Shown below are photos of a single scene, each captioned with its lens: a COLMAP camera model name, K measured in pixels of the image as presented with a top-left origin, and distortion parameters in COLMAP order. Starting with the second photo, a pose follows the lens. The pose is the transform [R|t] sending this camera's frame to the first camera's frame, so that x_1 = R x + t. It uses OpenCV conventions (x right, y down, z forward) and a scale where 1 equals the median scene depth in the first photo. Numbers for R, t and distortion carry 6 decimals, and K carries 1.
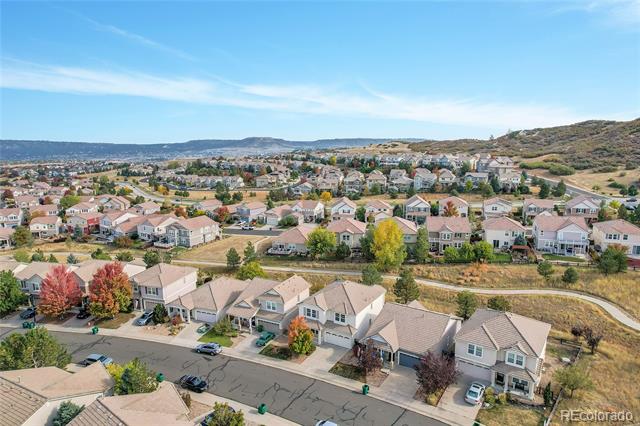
lens RADIAL K [[409.7, 0, 322.3], [0, 409.7, 209.7], [0, 0, 1]] dist [-0.076558, 0.075855]
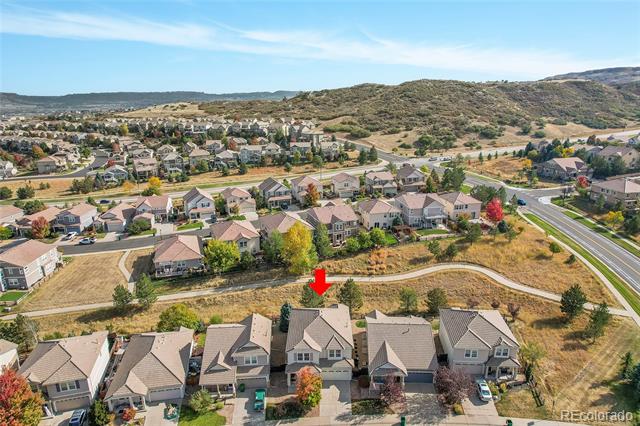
lens RADIAL K [[409.7, 0, 322.3], [0, 409.7, 209.7], [0, 0, 1]] dist [-0.076558, 0.075855]
pose [[0.858286, -0.144902, 0.492289, -0.189512], [0.088701, 0.986758, 0.135799, -0.096881], [-0.505447, -0.072888, 0.859773, 0.091409]]
